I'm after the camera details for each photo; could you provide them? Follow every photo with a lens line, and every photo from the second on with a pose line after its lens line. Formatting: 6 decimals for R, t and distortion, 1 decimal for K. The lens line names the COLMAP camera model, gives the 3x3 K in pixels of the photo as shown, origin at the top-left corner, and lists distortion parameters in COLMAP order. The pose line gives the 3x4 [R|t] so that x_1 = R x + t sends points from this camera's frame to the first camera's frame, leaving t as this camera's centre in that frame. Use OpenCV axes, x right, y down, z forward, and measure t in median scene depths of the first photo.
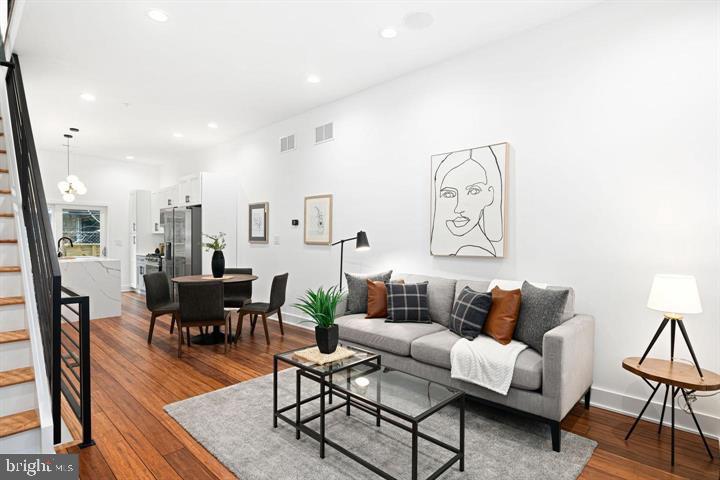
lens RADIAL K [[361.7, 0, 364.4], [0, 361.7, 244.4], [0, 0, 1]] dist [0.002208, -0.000688]
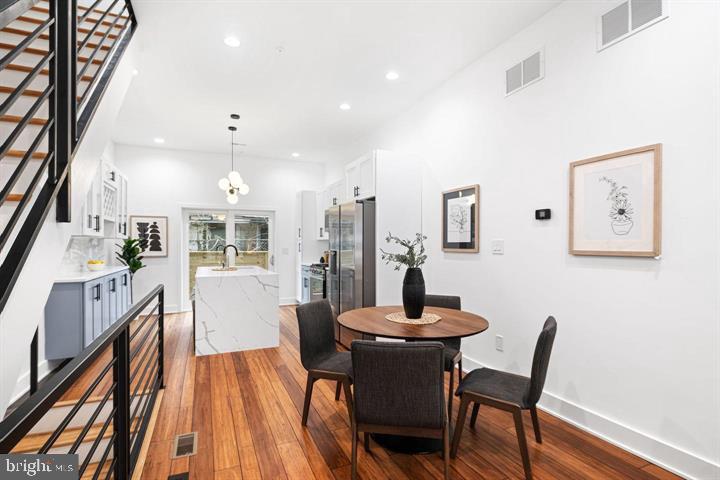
lens RADIAL K [[361.7, 0, 361.0], [0, 361.7, 243.8], [0, 0, 1]] dist [0.002208, -0.000688]
pose [[0.912629, -0.006380, -0.408739, -0.188690], [-0.001606, 0.999815, -0.019192, -0.005921], [0.408786, 0.018172, 0.912449, 0.349397]]
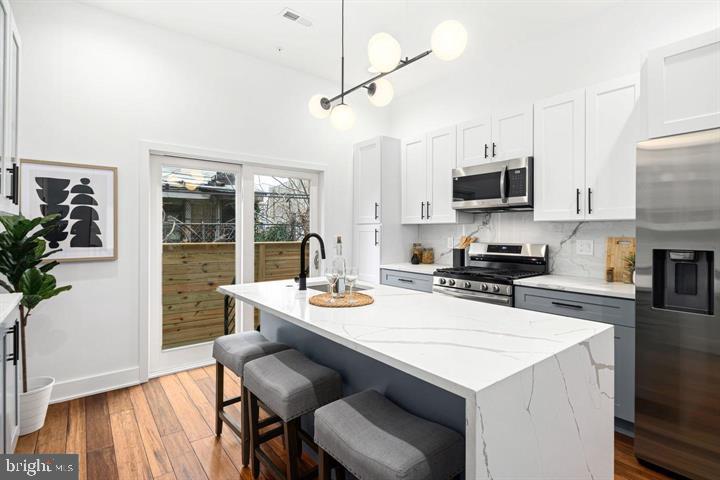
lens RADIAL K [[361.7, 0, 366.0], [0, 361.7, 232.9], [0, 0, 1]] dist [0.002208, -0.000688]
pose [[0.984896, -0.006124, -0.173038, -0.759840], [0.003840, 0.999901, -0.013533, -0.014670], [0.173104, 0.012664, 0.984822, 0.692987]]
